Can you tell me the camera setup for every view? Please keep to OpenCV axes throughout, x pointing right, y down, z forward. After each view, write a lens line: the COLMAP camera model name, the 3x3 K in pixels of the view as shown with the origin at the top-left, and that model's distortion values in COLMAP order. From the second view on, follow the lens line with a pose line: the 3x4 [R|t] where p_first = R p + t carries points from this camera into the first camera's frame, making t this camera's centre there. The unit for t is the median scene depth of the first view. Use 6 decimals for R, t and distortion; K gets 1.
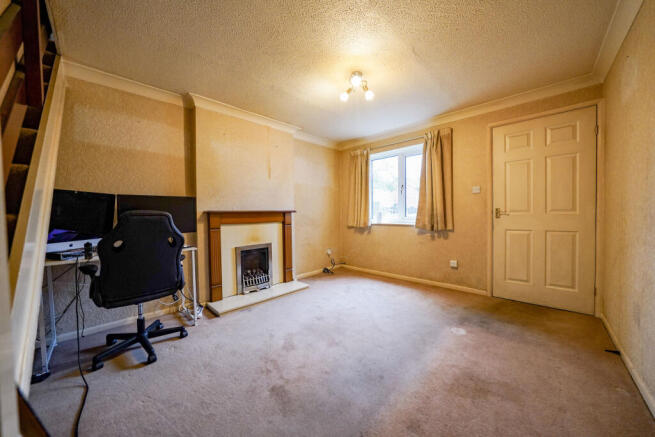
lens RADIAL K [[227.5, 0, 327.5], [0, 227.5, 218.5], [0, 0, 1]] dist [-0.018890, 0.000108]
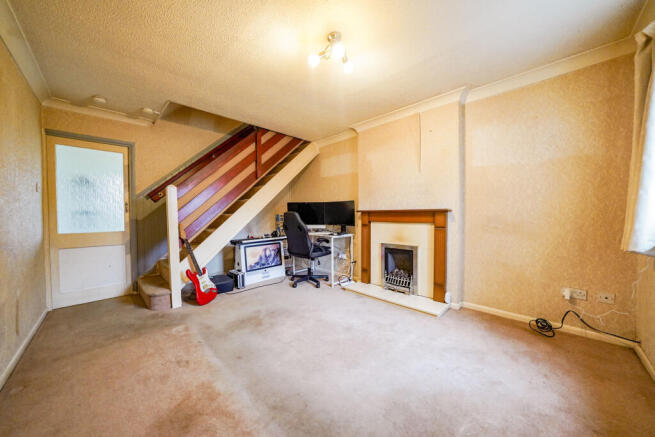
lens RADIAL K [[227.5, 0, 327.5], [0, 227.5, 218.5], [0, 0, 1]] dist [-0.018890, 0.000108]
pose [[-0.010812, 0.034798, -0.999336, 0.654926], [-0.018217, 0.999222, 0.034991, -0.024466], [0.999776, 0.018583, -0.010170, 0.700541]]
